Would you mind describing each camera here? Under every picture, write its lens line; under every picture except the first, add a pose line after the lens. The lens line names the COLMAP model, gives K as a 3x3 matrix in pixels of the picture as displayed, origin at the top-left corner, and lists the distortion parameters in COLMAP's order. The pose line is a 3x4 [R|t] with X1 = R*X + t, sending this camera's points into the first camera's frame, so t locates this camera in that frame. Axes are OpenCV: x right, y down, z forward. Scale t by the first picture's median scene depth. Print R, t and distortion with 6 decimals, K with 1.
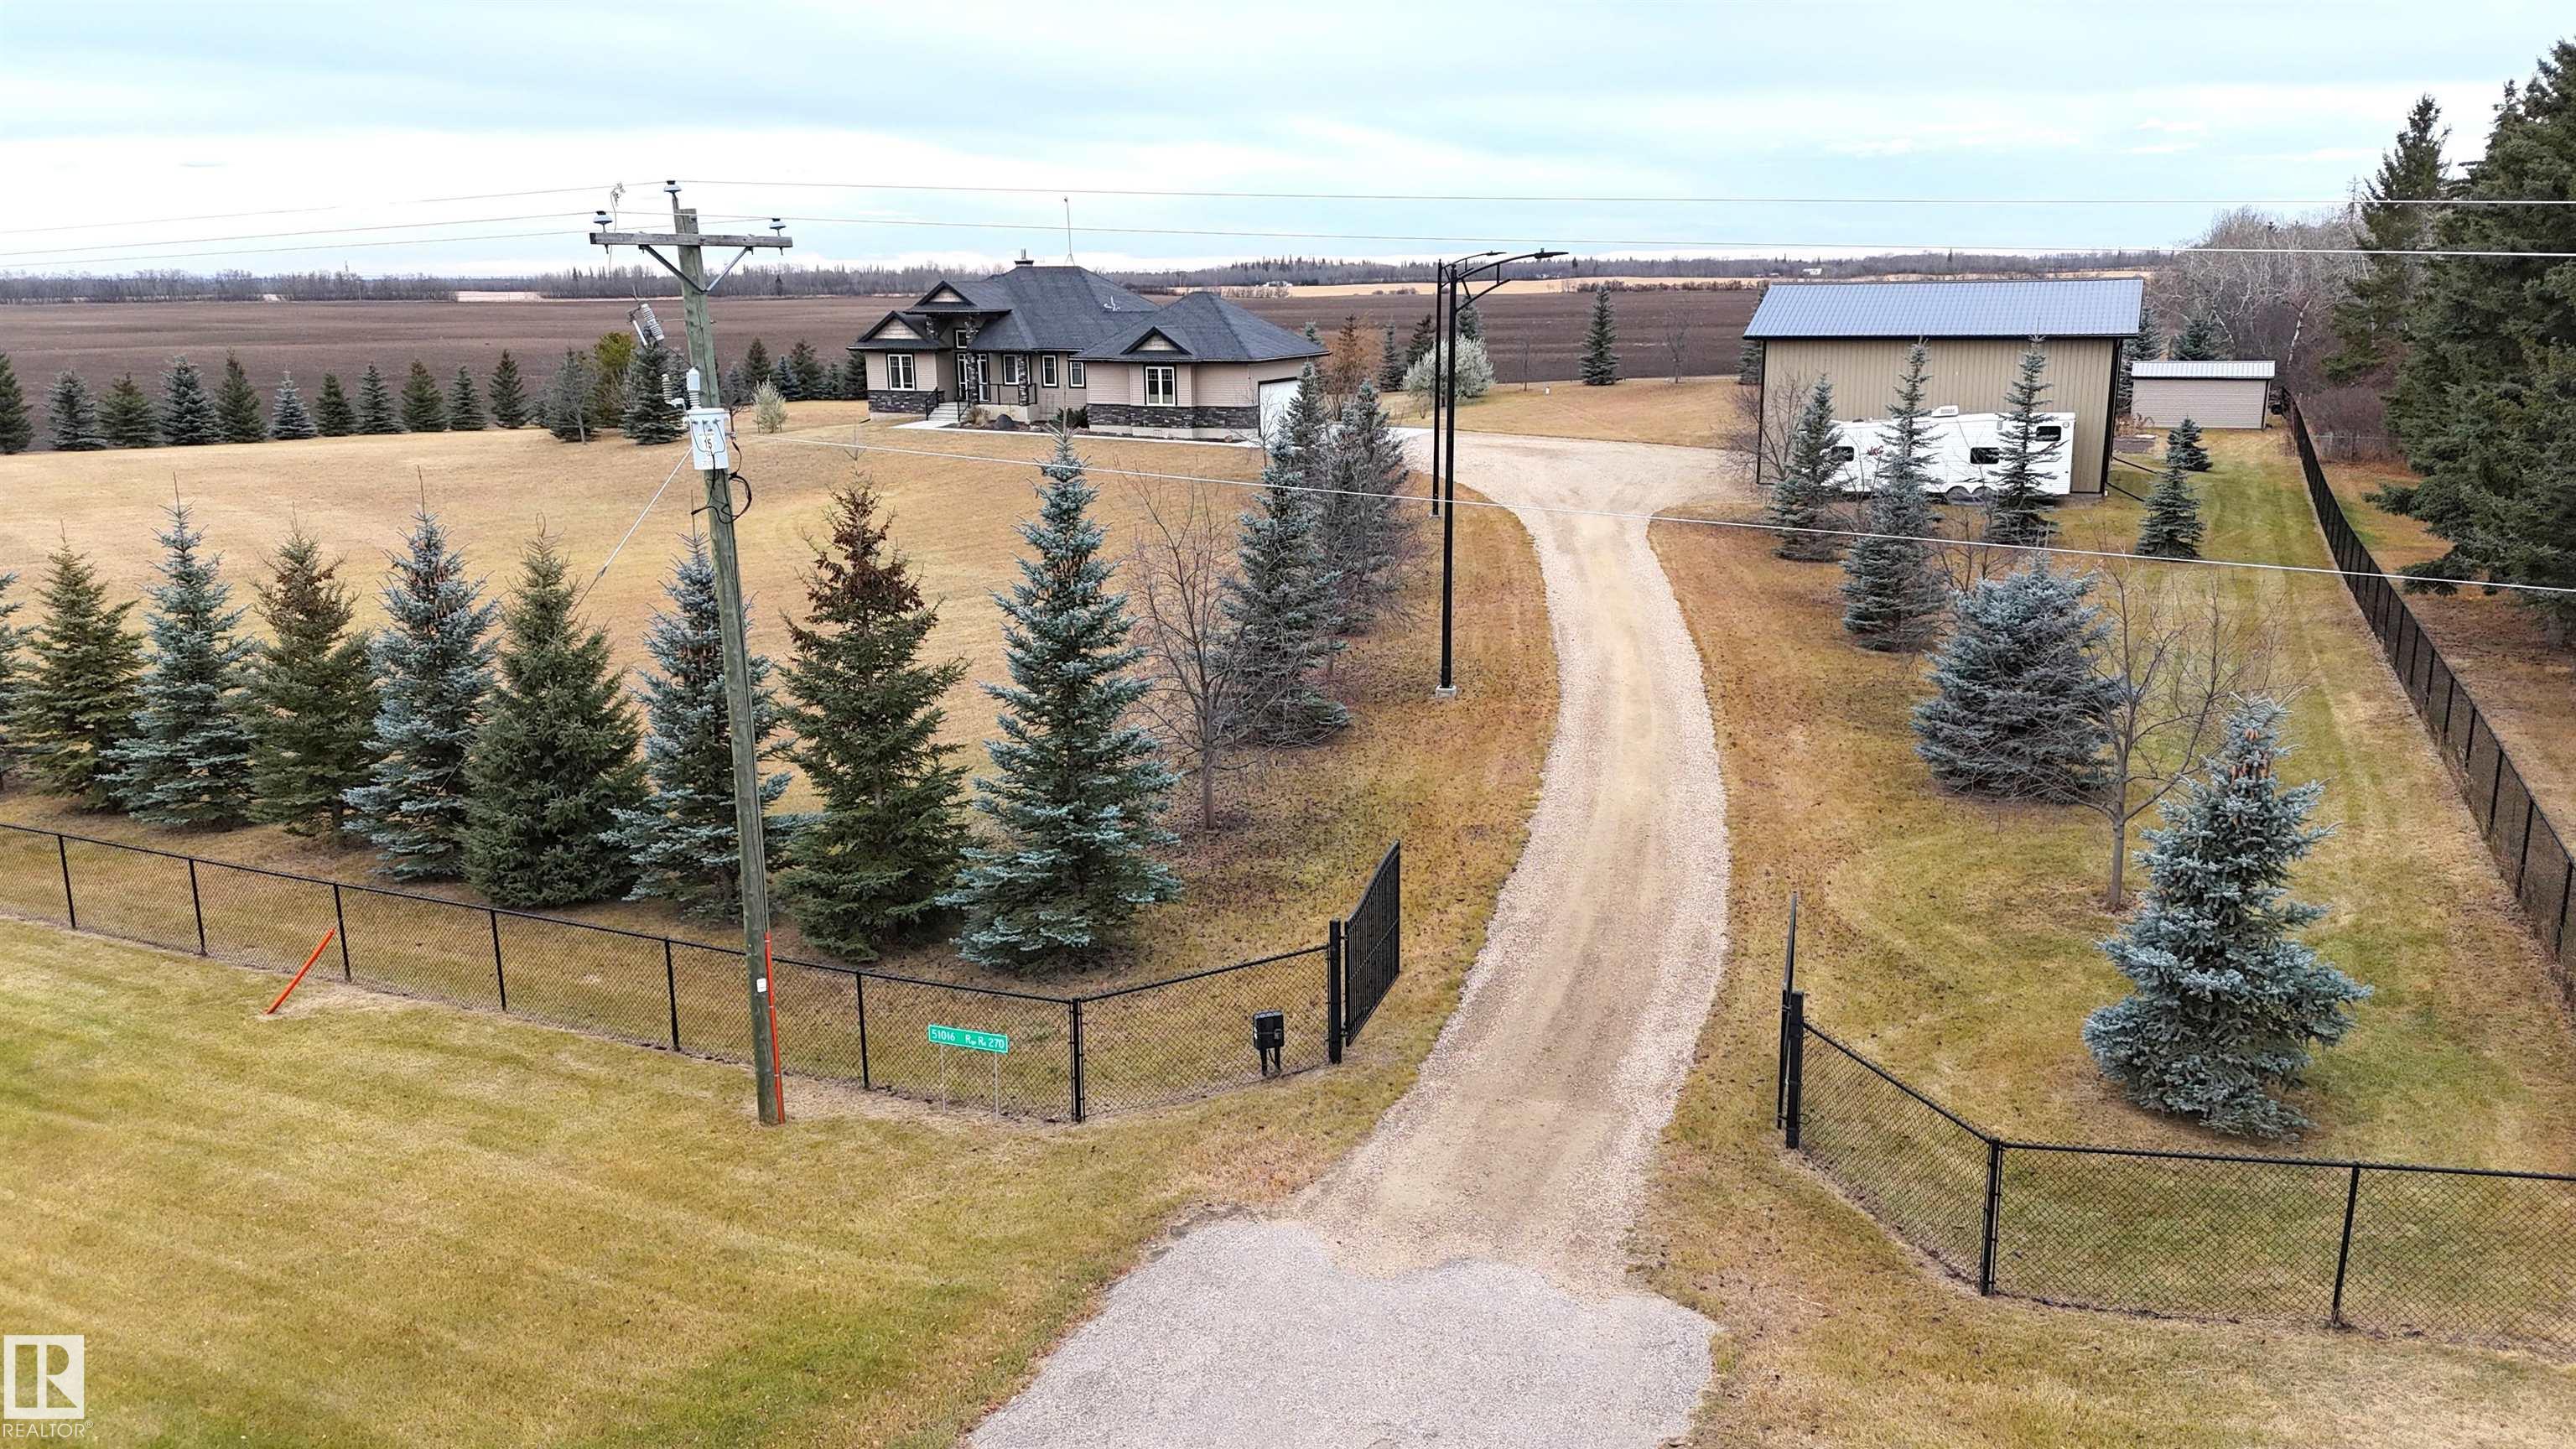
lens RADIAL K [[1831.7, 0, 1302.1], [0, 1831.7, 708.9], [0, 0, 1]] dist [0.076891, -0.068151]
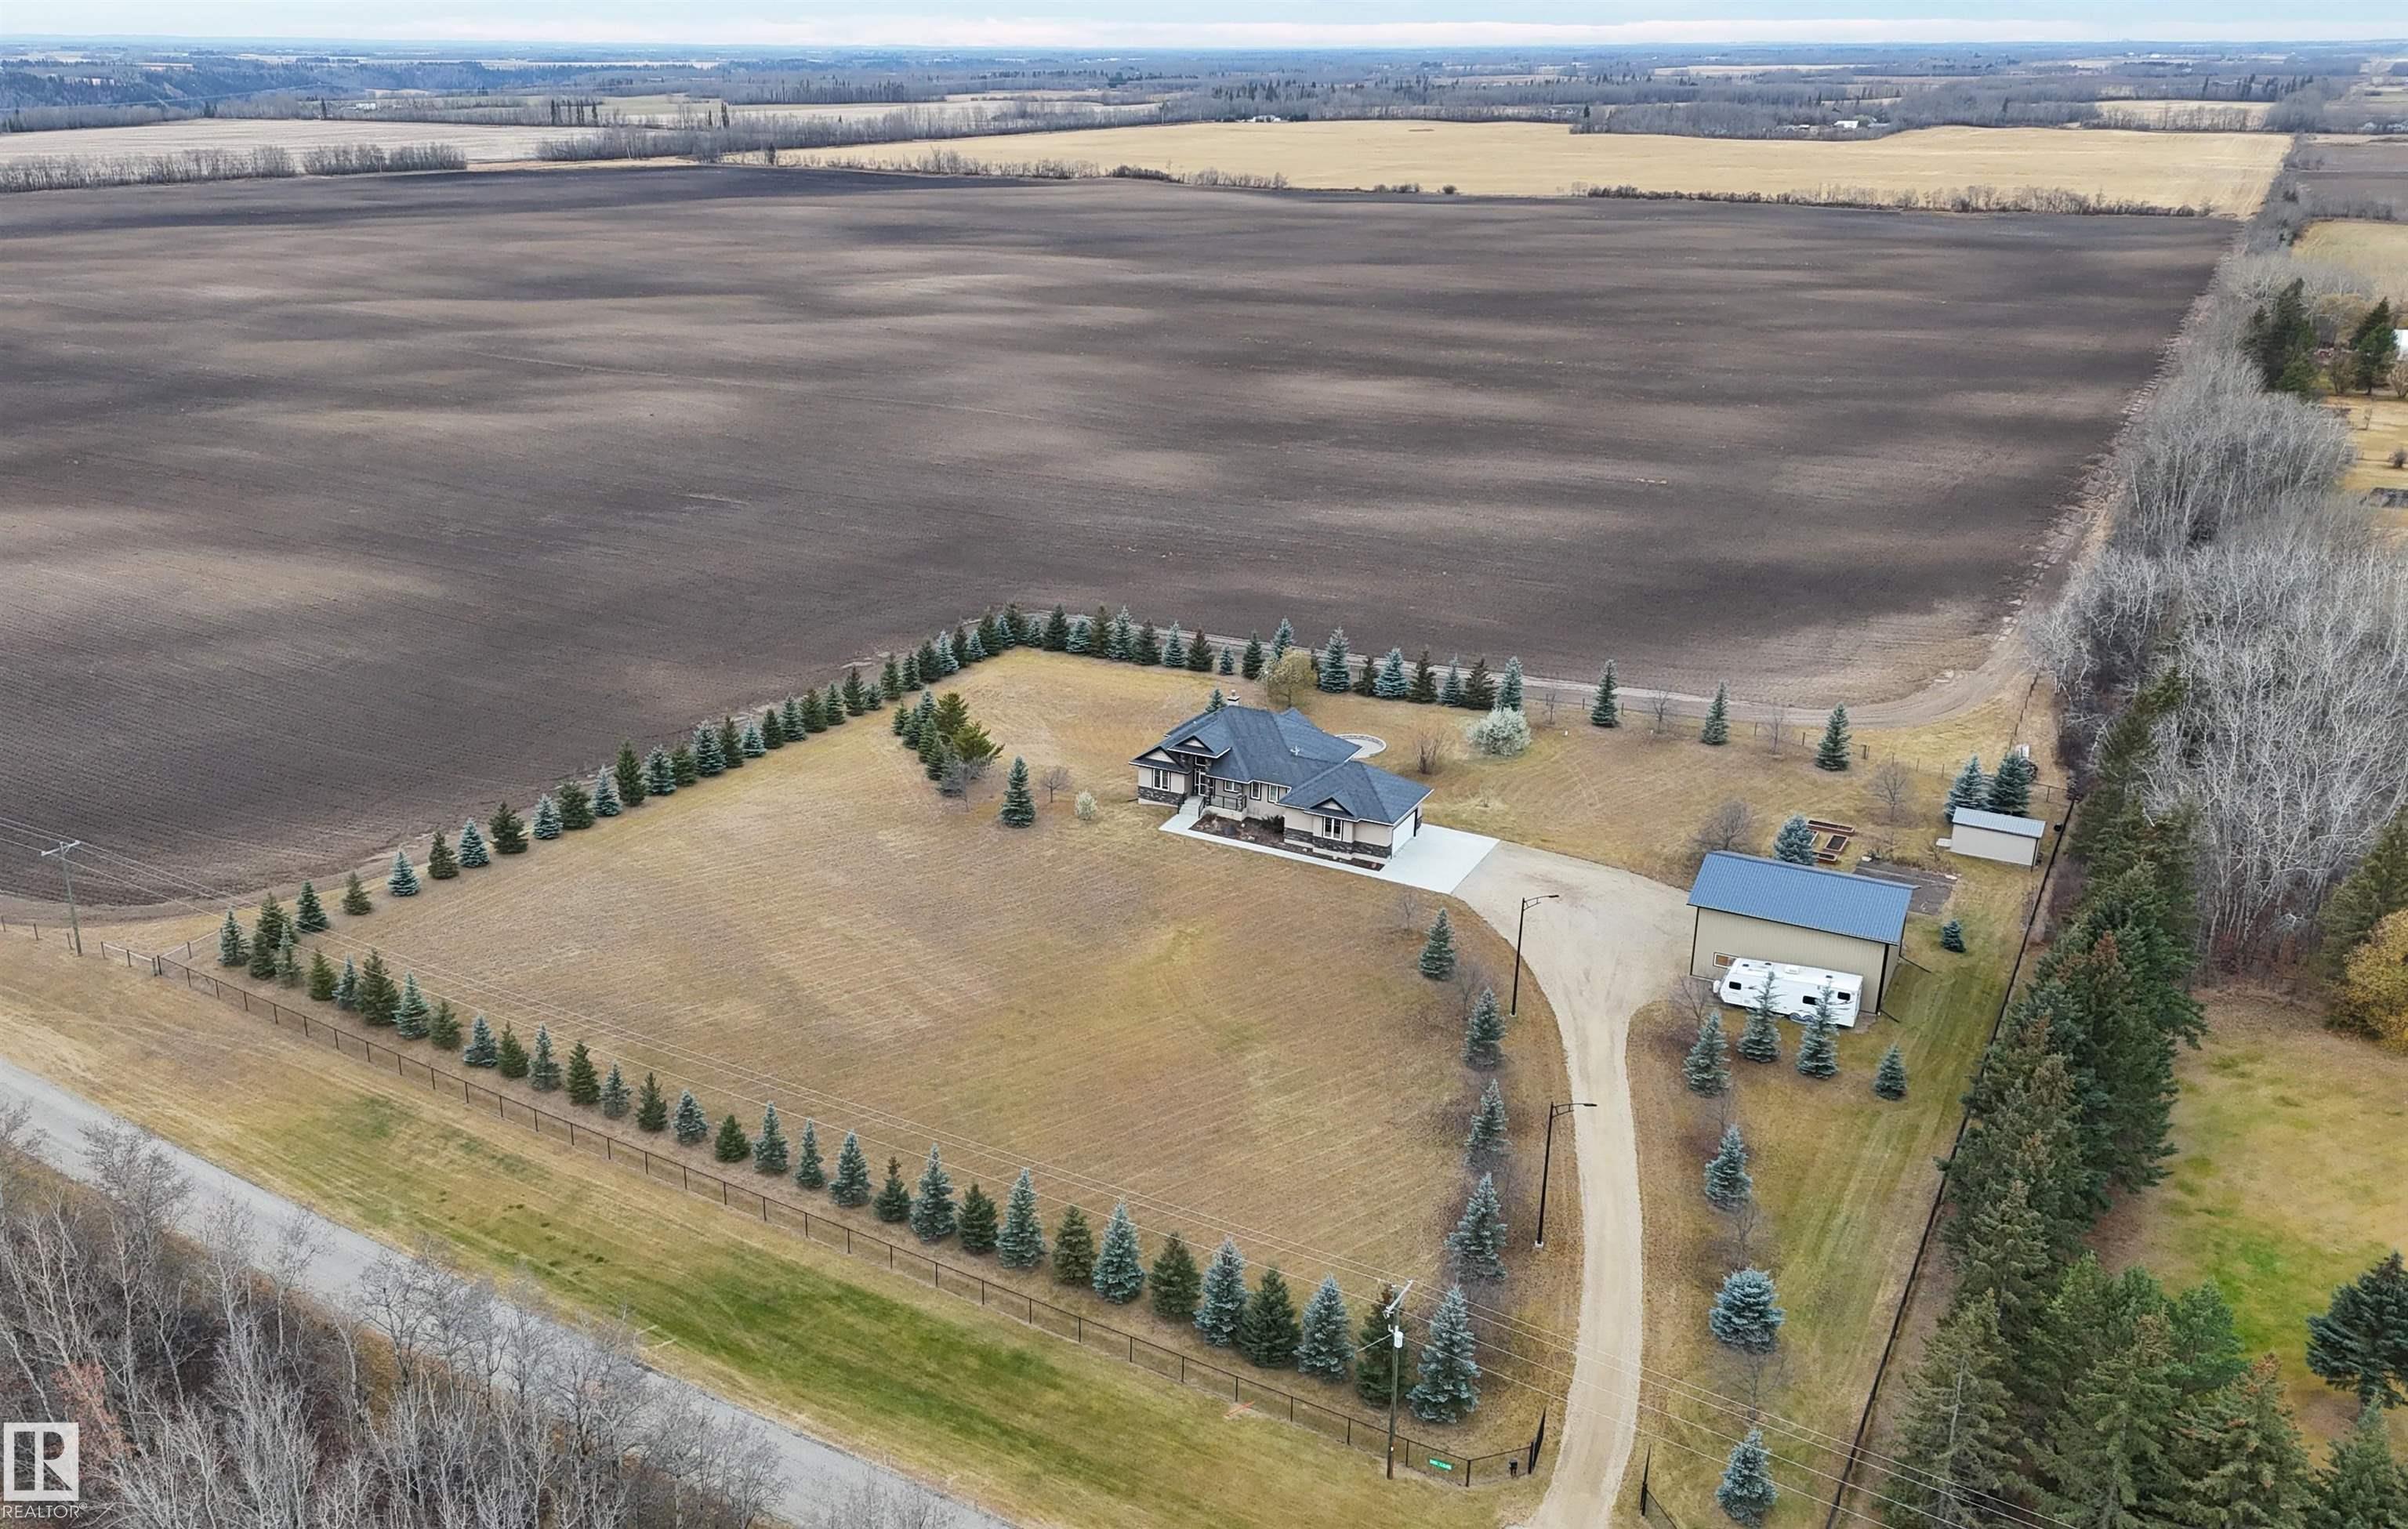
lens RADIAL K [[1933.9, 0, 1030.5], [0, 1933.9, 766.1], [0, 0, 1]] dist [0.085921, -0.098307]
pose [[0.993353, 0.032489, -0.110432, -0.528235], [-0.017442, 0.990749, 0.134581, -1.557126], [0.113782, -0.131760, 0.984730, -2.573375]]
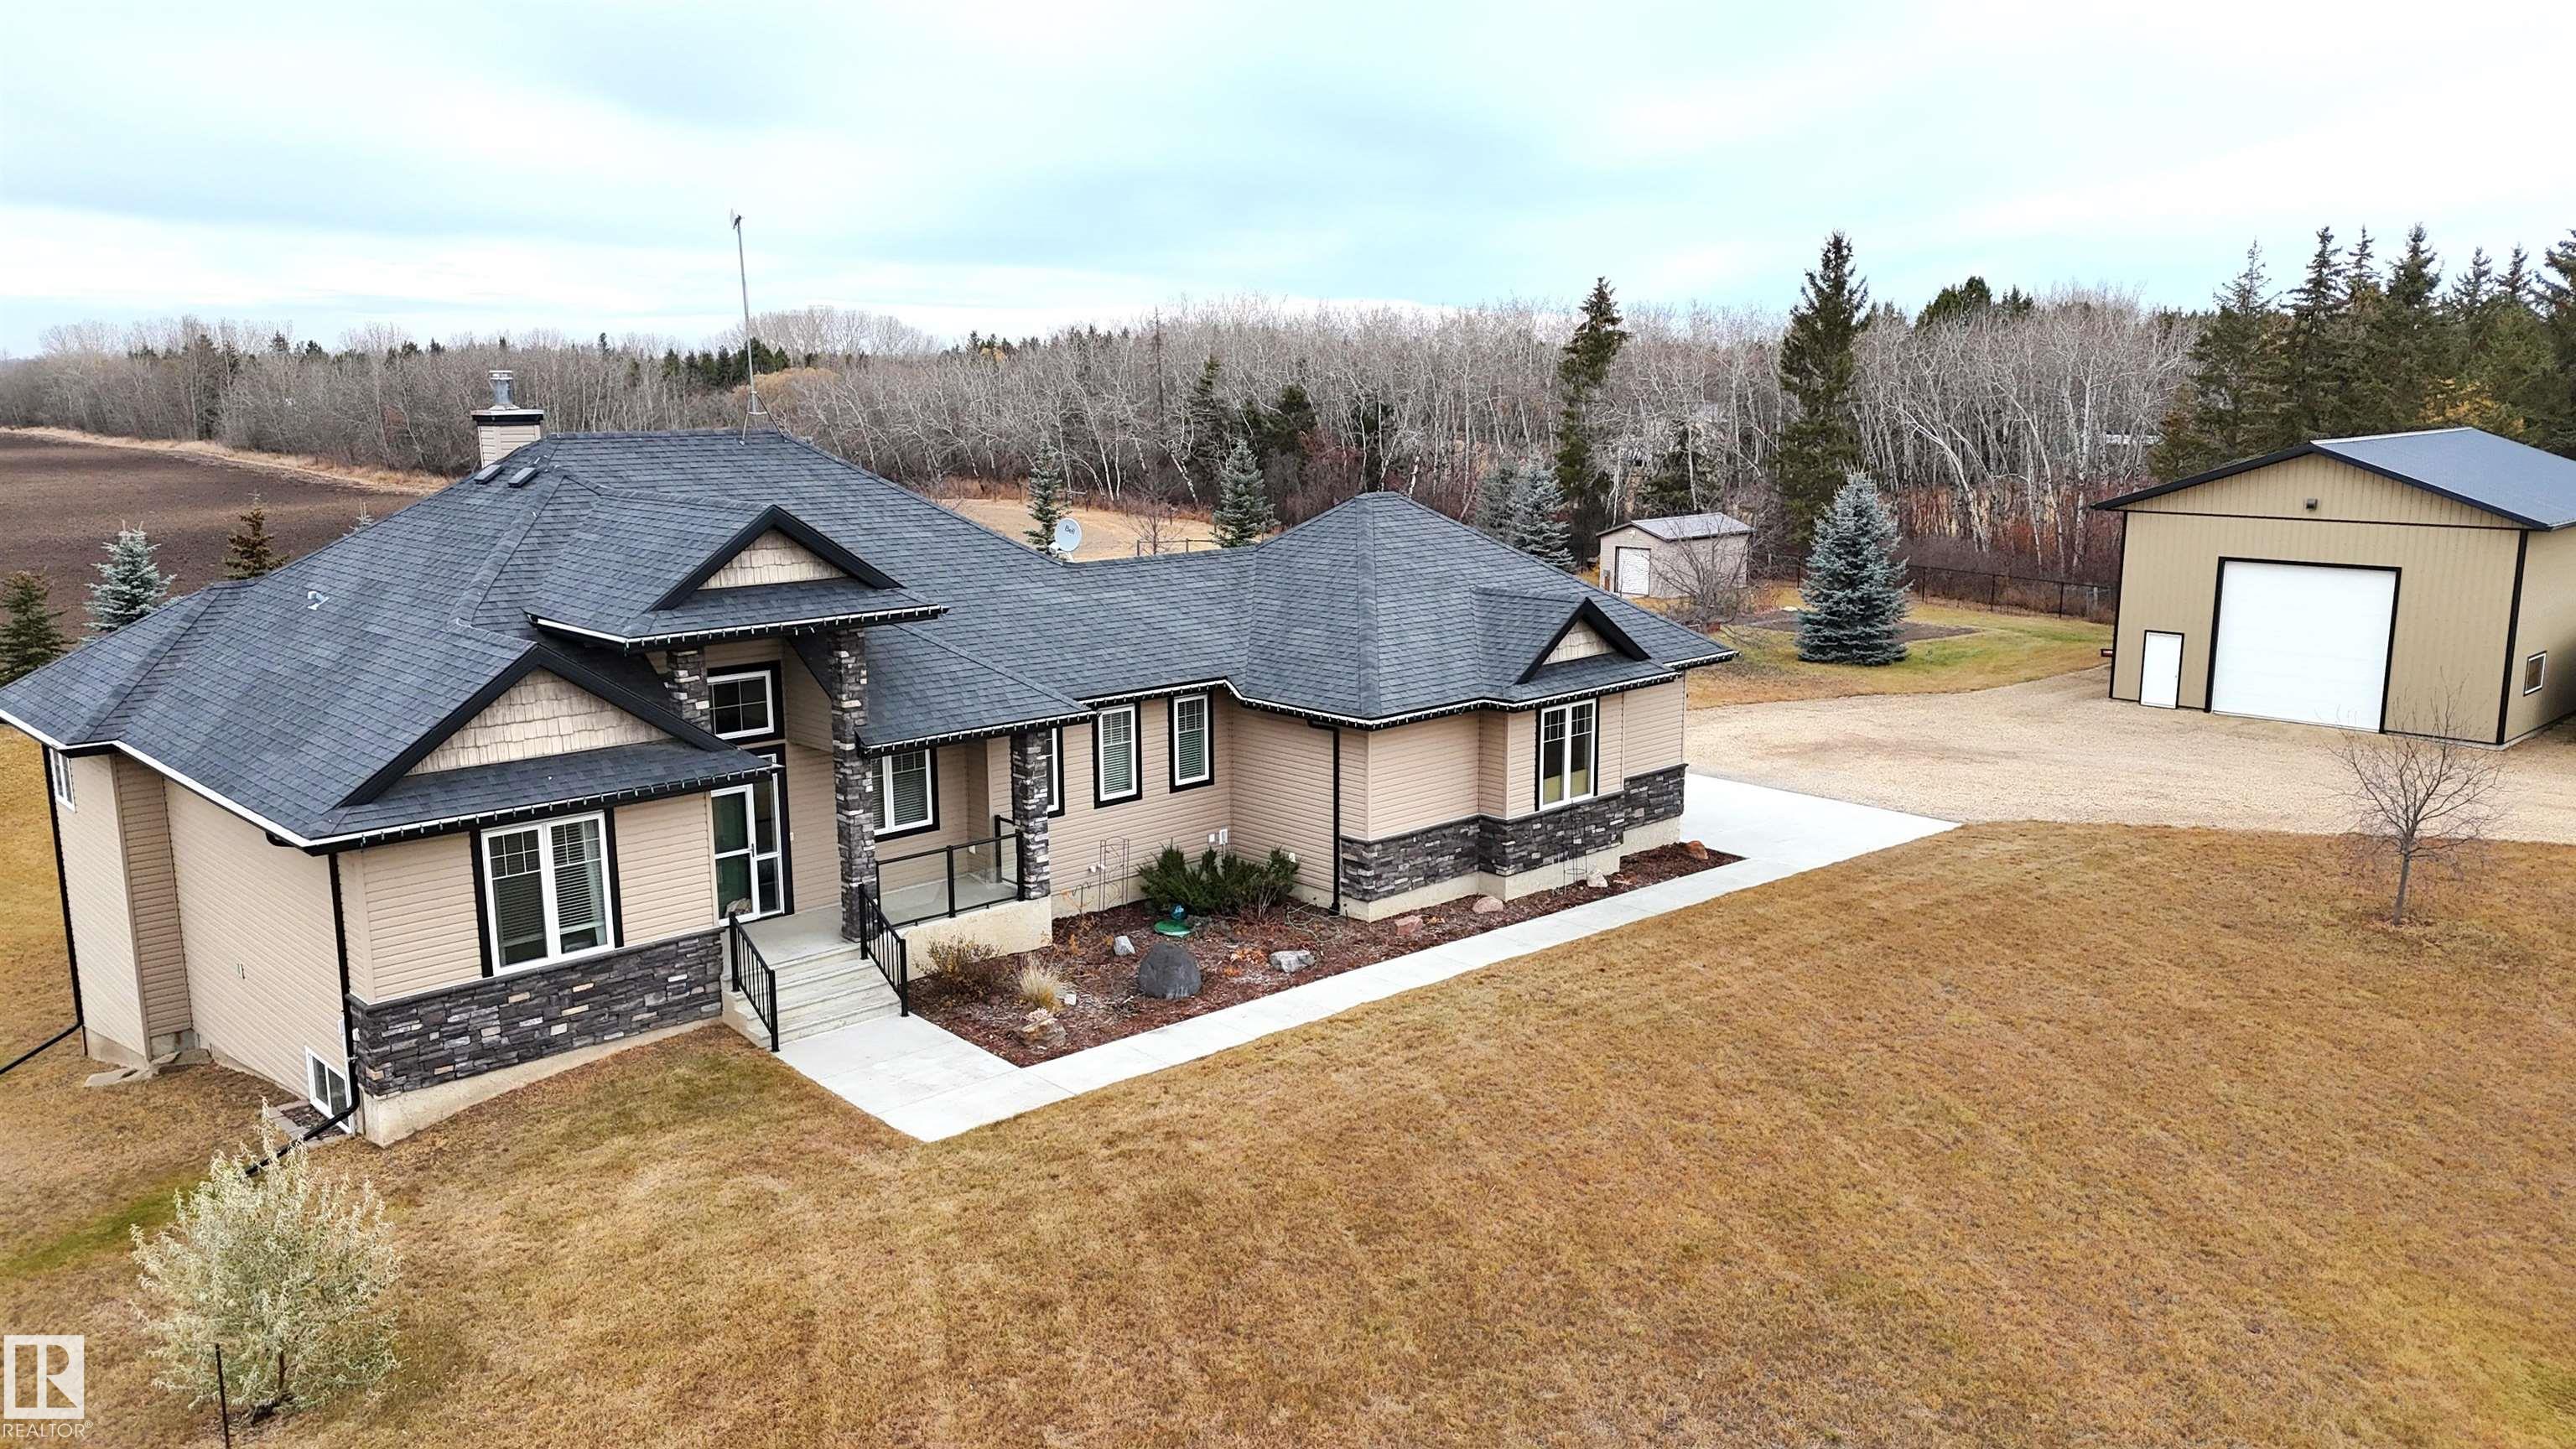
lens RADIAL K [[1831.7, 0, 1302.1], [0, 1831.7, 708.9], [0, 0, 1]] dist [0.076891, -0.068151]
pose [[0.389989, -0.161061, 0.906624, -1.437829], [0.205890, 0.974909, 0.084627, -0.756644], [-0.897506, 0.153662, 0.413365, 2.989865]]
